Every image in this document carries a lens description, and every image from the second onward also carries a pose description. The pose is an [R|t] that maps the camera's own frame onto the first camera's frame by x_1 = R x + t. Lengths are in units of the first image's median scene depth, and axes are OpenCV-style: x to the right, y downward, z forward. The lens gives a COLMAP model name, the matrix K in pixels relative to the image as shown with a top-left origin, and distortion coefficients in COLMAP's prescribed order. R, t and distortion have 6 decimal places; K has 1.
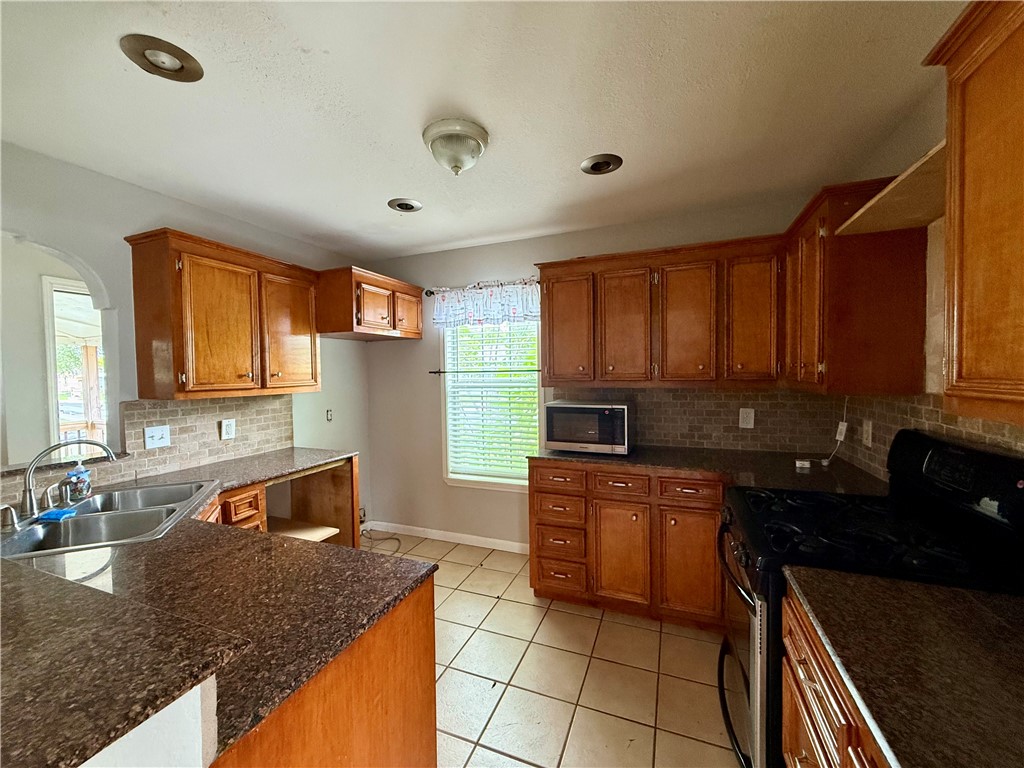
lens RADIAL K [[409.9, 0, 512.0], [0, 409.9, 384.0], [0, 0, 1]] dist [-0.000012, -0.000037]
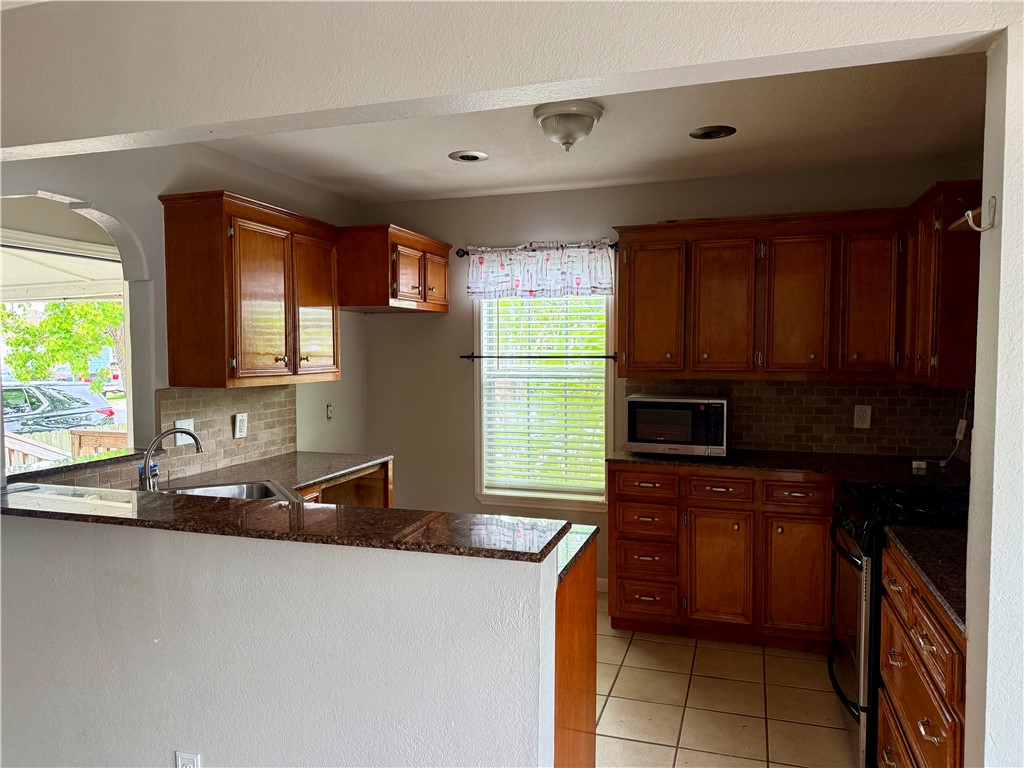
lens RADIAL K [[733.3, 0, 512.7], [0, 733.3, 386.2], [0, 0, 1]] dist [0.161753, -0.318188]
pose [[0.997199, 0.010248, 0.074084, -0.267489], [-0.011722, 0.999741, 0.019487, -0.001872], [-0.073865, -0.020301, 0.997062, -0.493016]]
